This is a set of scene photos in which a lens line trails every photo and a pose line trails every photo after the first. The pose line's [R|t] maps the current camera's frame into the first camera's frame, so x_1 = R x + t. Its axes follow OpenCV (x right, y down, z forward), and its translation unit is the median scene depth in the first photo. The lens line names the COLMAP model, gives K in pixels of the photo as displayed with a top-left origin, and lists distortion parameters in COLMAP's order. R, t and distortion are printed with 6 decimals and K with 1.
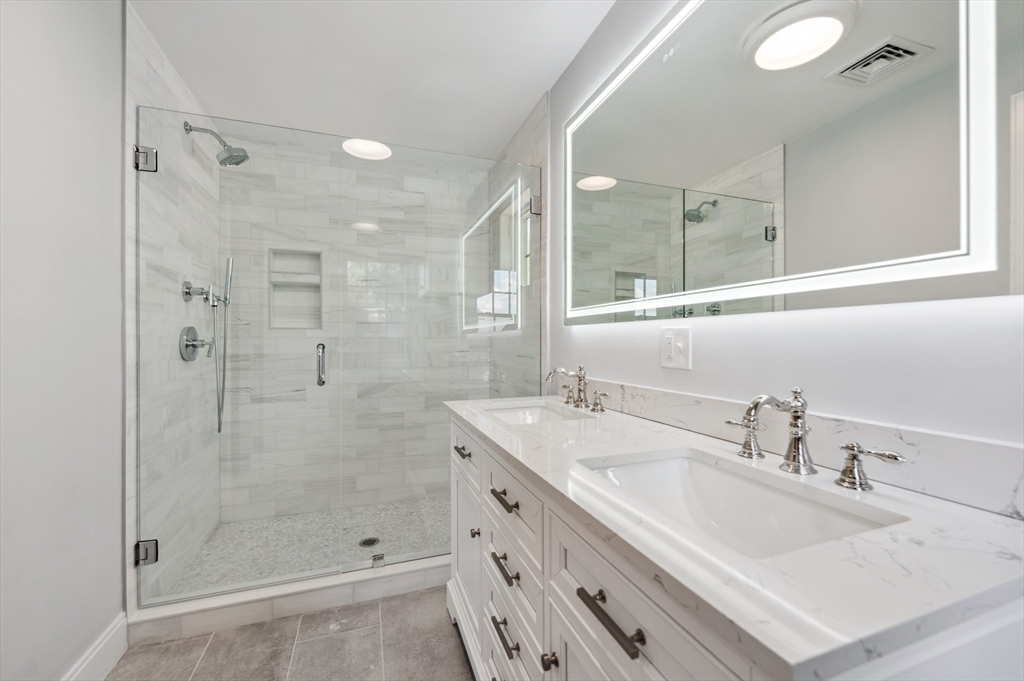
lens RADIAL K [[414.7, 0, 511.1], [0, 414.7, 340.4], [0, 0, 1]] dist [-0.003574, 0.000993]
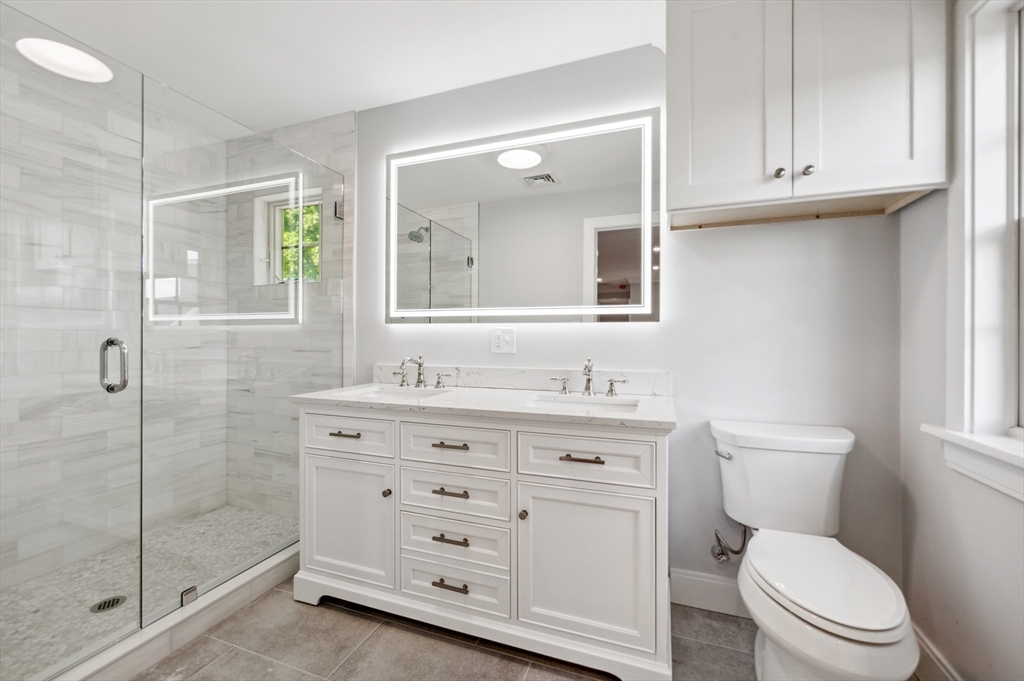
lens RADIAL K [[414.7, 0, 514.7], [0, 414.7, 338.6], [0, 0, 1]] dist [-0.003574, 0.000993]
pose [[0.633409, 0.000922, 0.773816, -0.495493], [-0.005290, 0.999981, 0.003139, 0.002727], [-0.773799, -0.006081, 0.633402, -0.038882]]
